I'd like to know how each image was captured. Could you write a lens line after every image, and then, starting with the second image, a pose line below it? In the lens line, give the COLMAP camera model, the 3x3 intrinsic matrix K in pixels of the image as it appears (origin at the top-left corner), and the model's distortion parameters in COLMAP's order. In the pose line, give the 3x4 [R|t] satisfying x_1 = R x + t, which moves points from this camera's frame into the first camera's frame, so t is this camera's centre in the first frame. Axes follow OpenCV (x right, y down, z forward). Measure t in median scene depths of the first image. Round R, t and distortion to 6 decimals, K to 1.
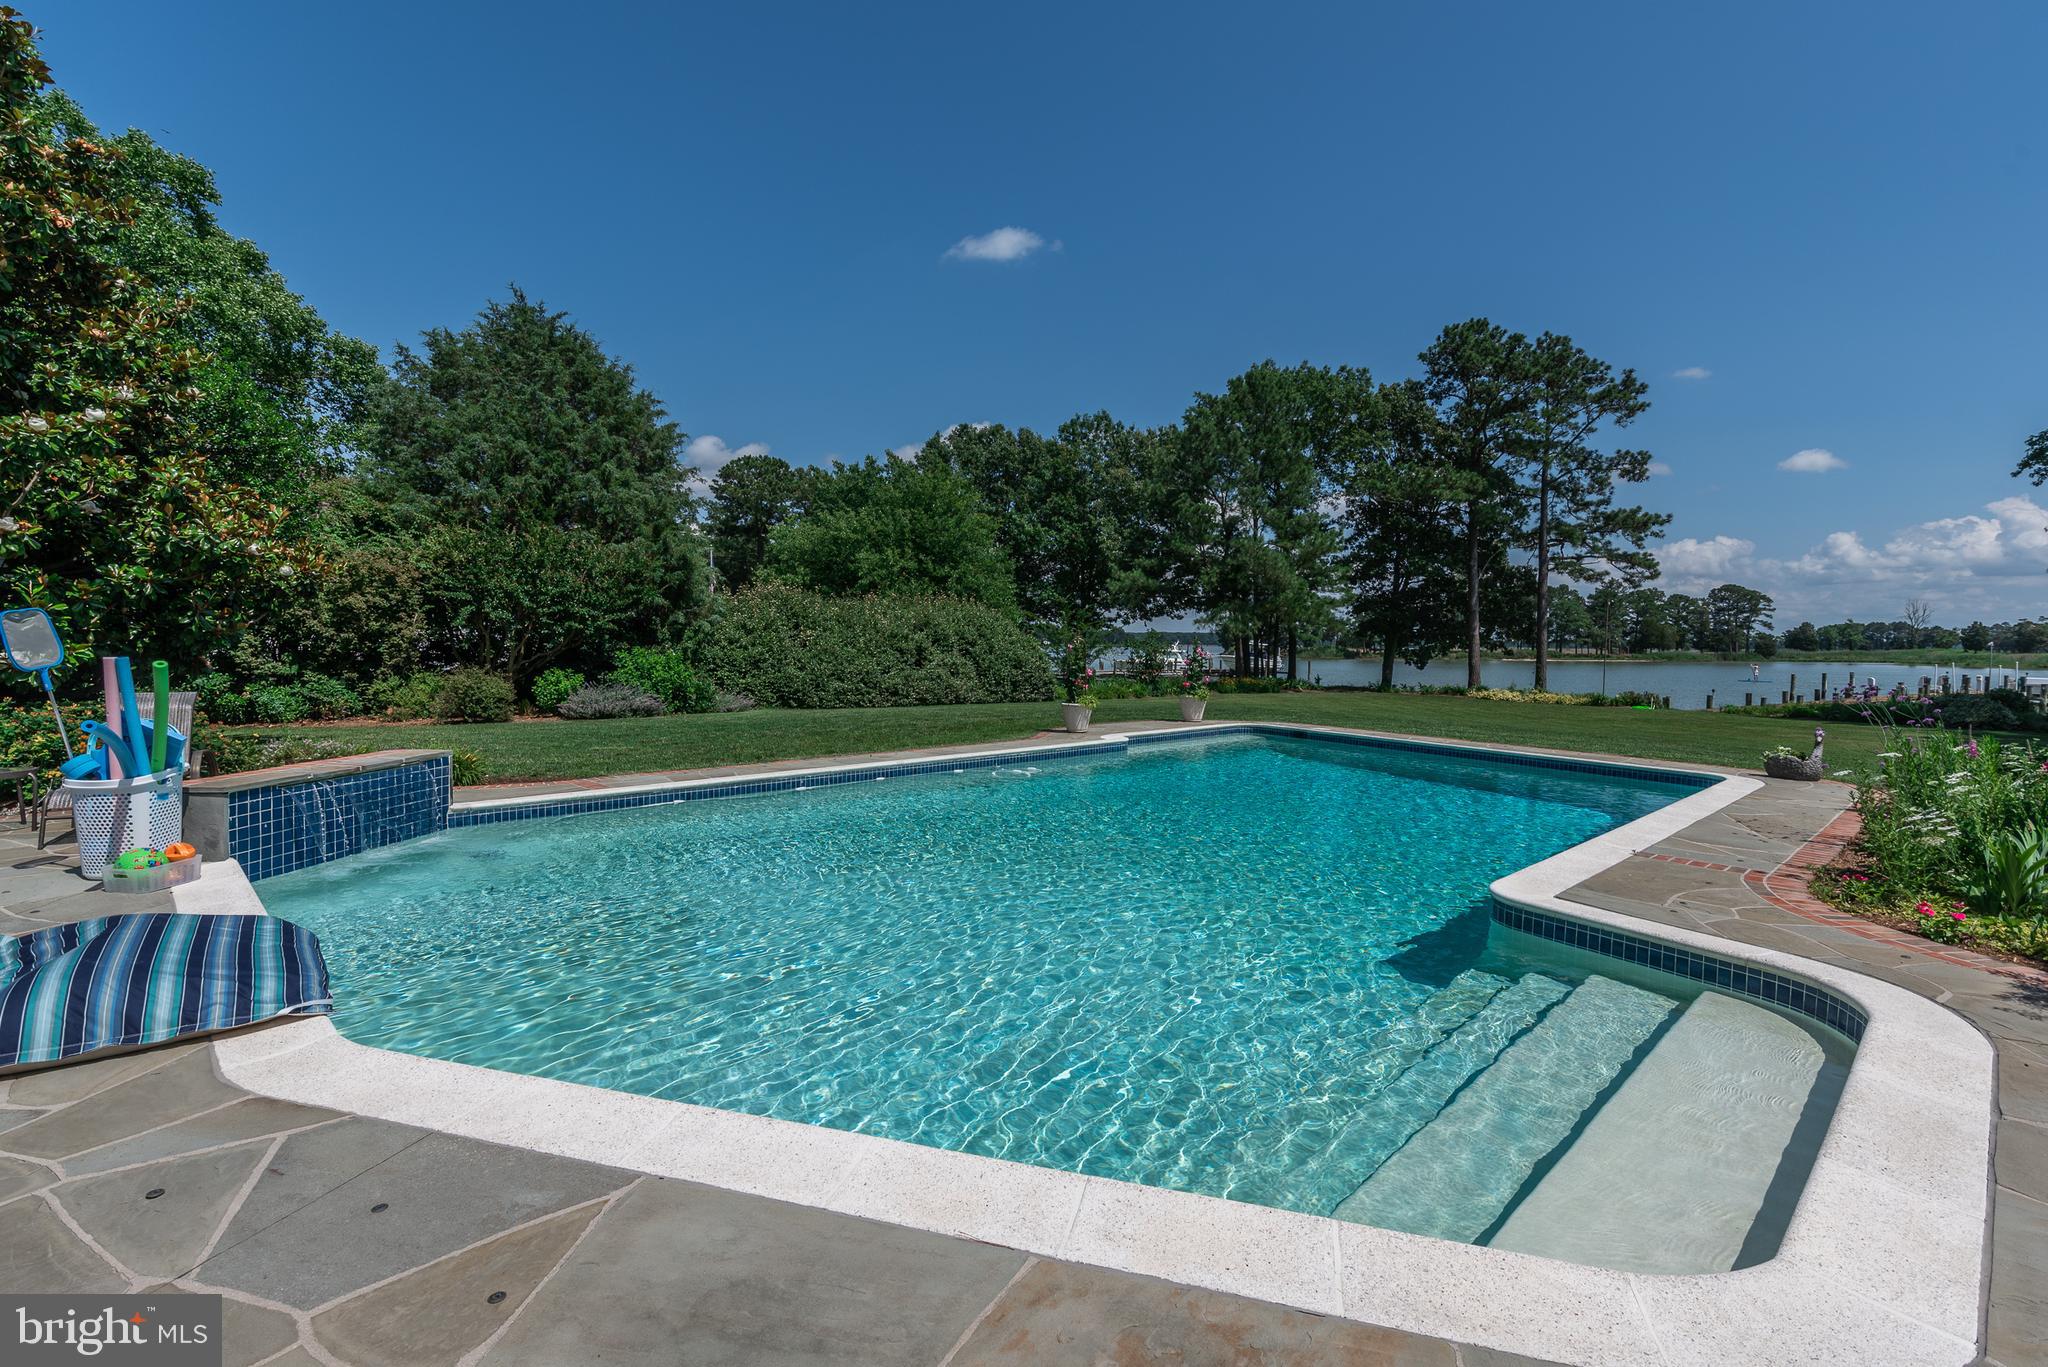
lens RADIAL K [[922.3, 0, 1023.4], [0, 922.3, 687.6], [0, 0, 1]] dist [0.023459, -0.003157]
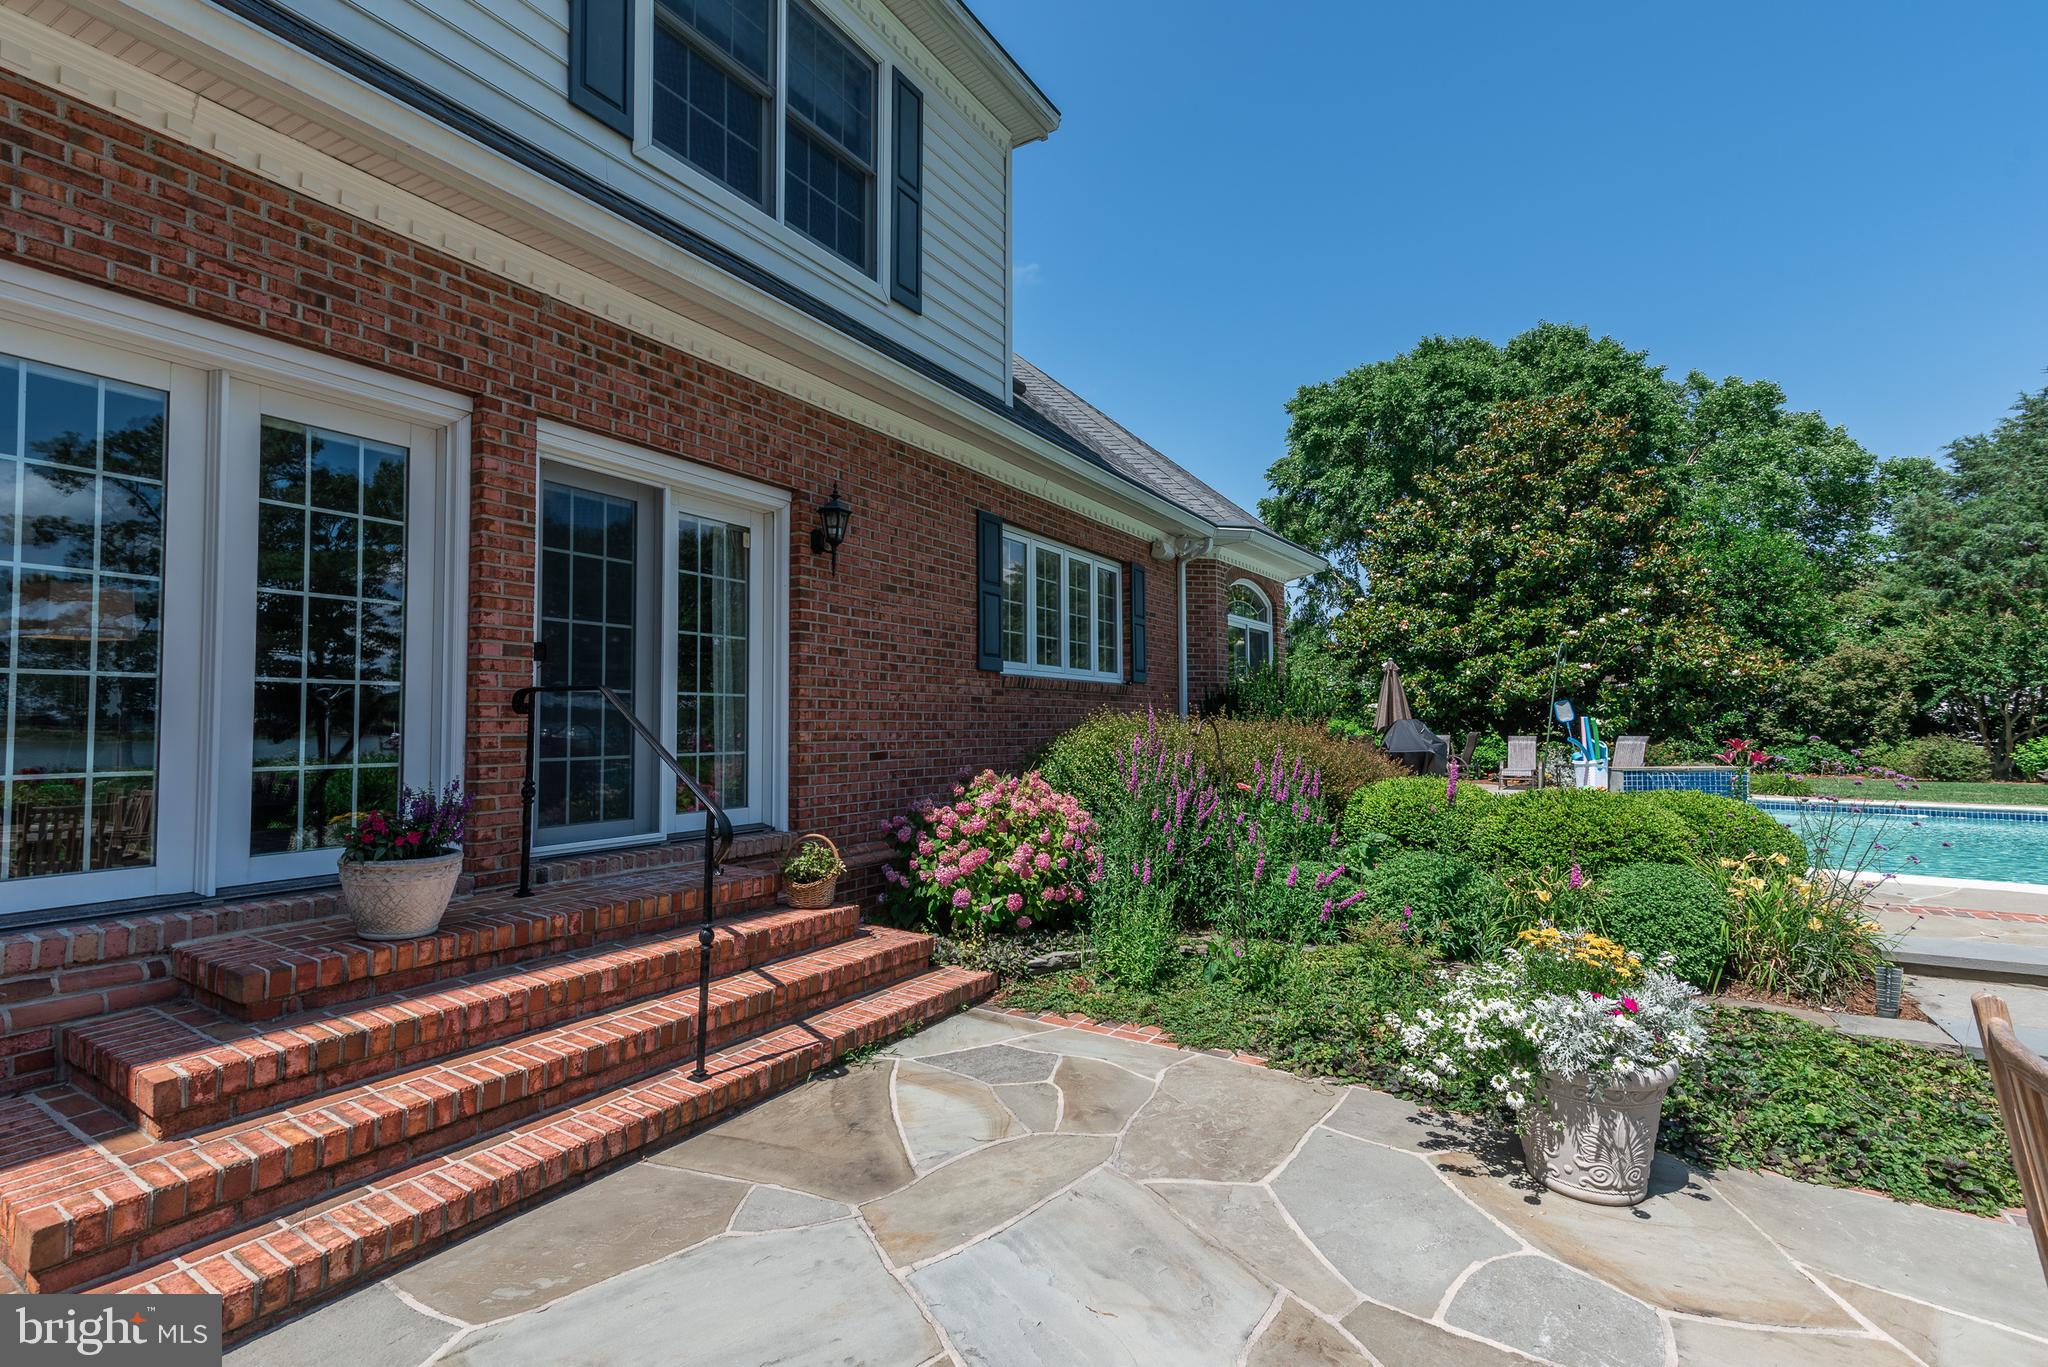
lens RADIAL K [[922.3, 0, 1025.1], [0, 922.3, 686.7], [0, 0, 1]] dist [0.023459, -0.003157]
pose [[0.094340, -0.050376, -0.994265, 0.474365], [-0.040317, 0.997706, -0.054376, 0.027576], [0.994723, 0.045216, 0.092092, -0.266653]]
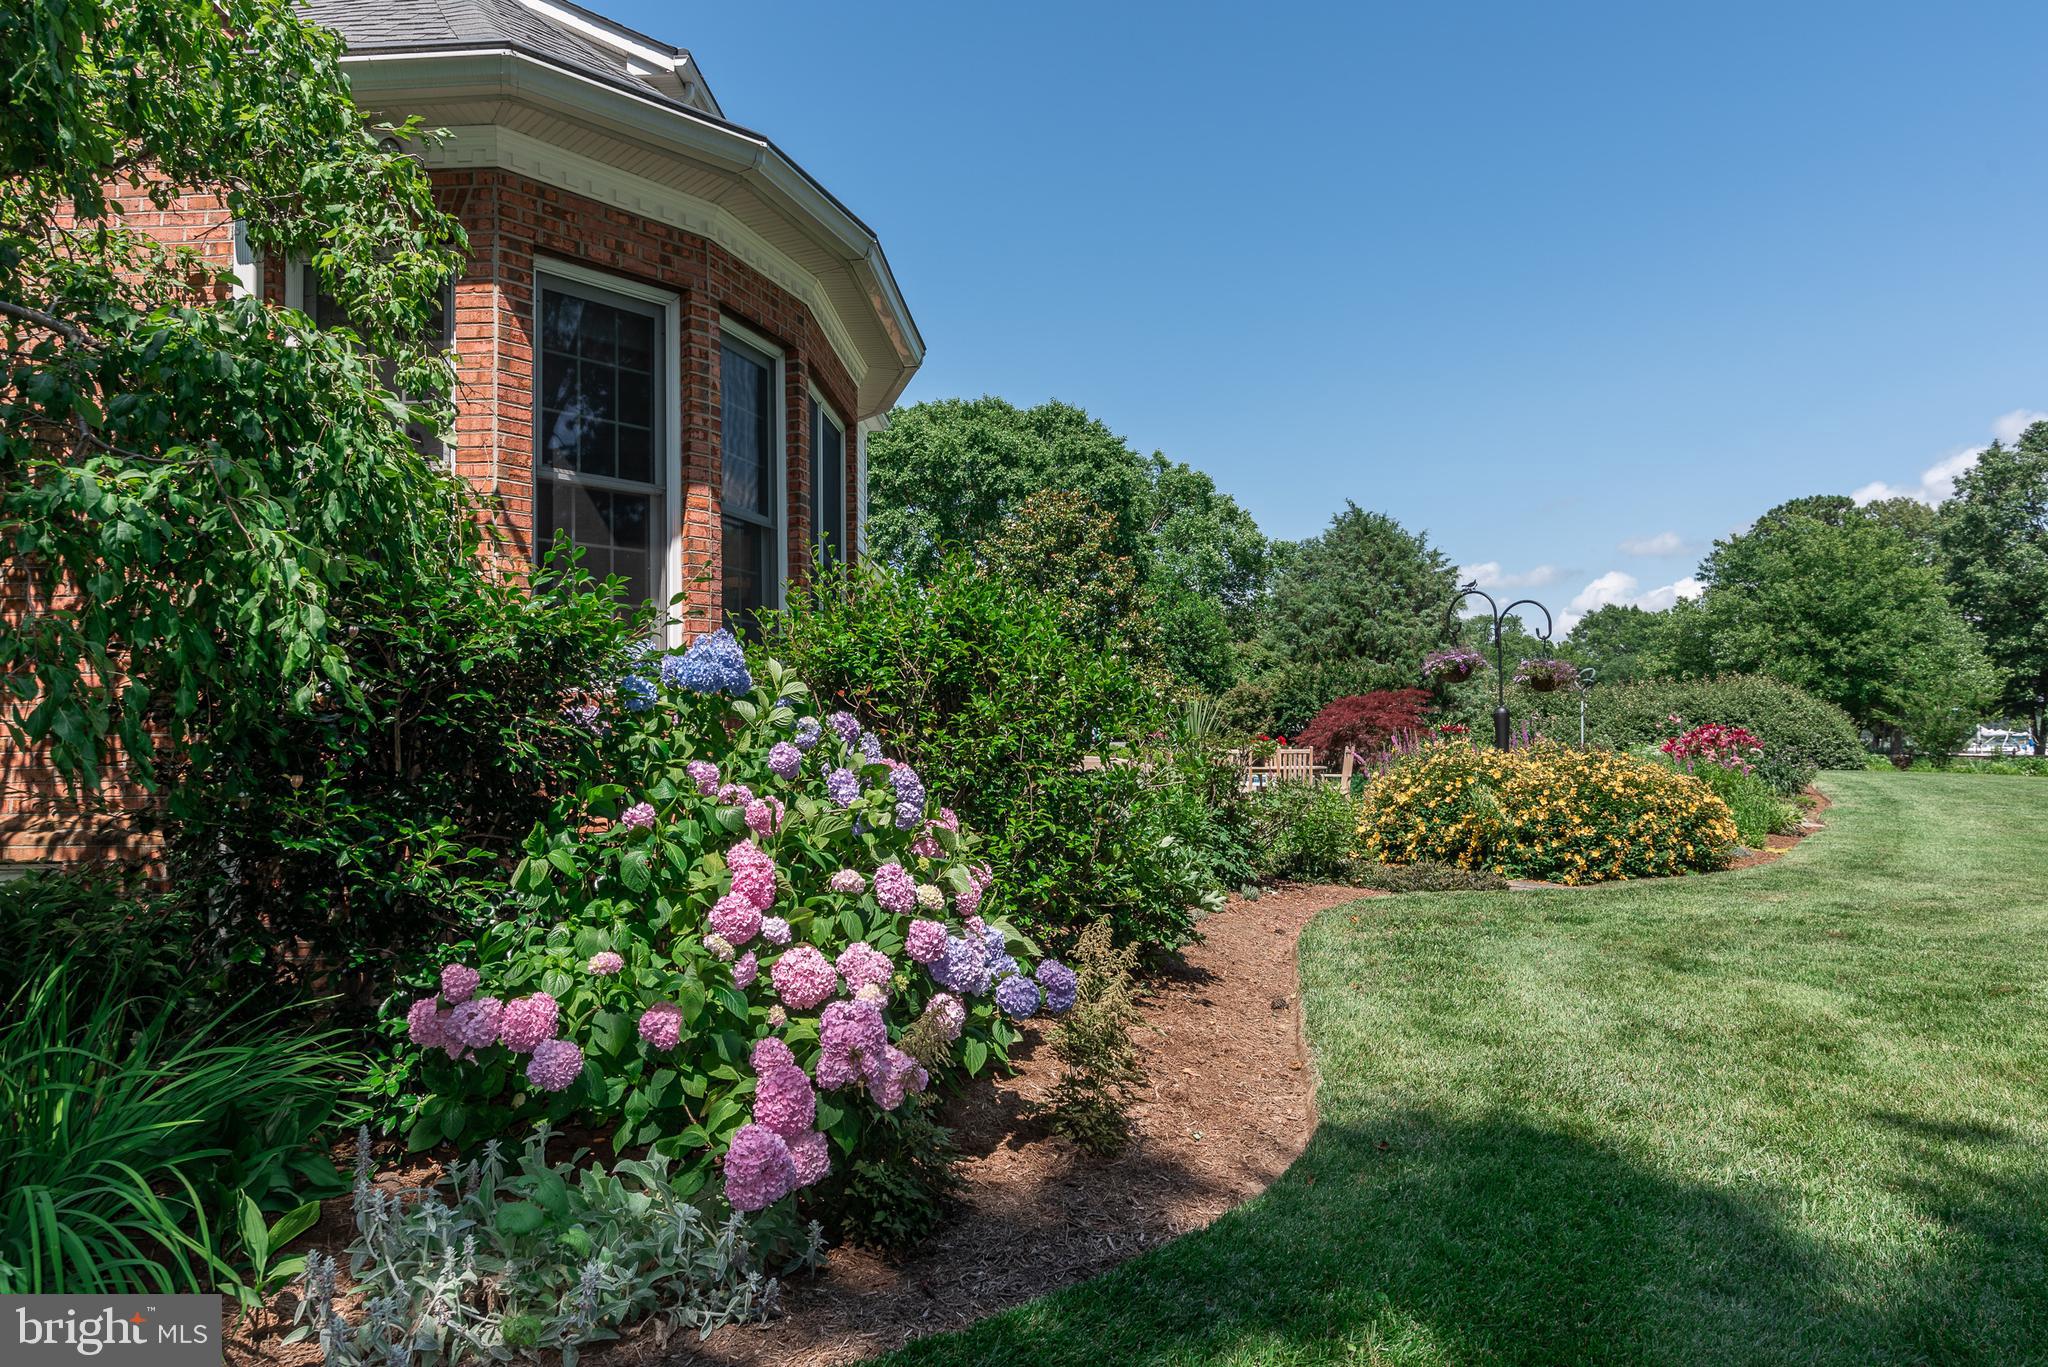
lens RADIAL K [[1297.4, 0, 1024.0], [0, 1297.4, 686.5], [0, 0, 1]] dist [0.000750, 0.000374]
pose [[0.571346, -0.058638, -0.818612, 1.133294], [-0.020793, 0.996090, -0.085863, 0.089170], [0.820446, 0.066078, 0.567892, -0.809568]]
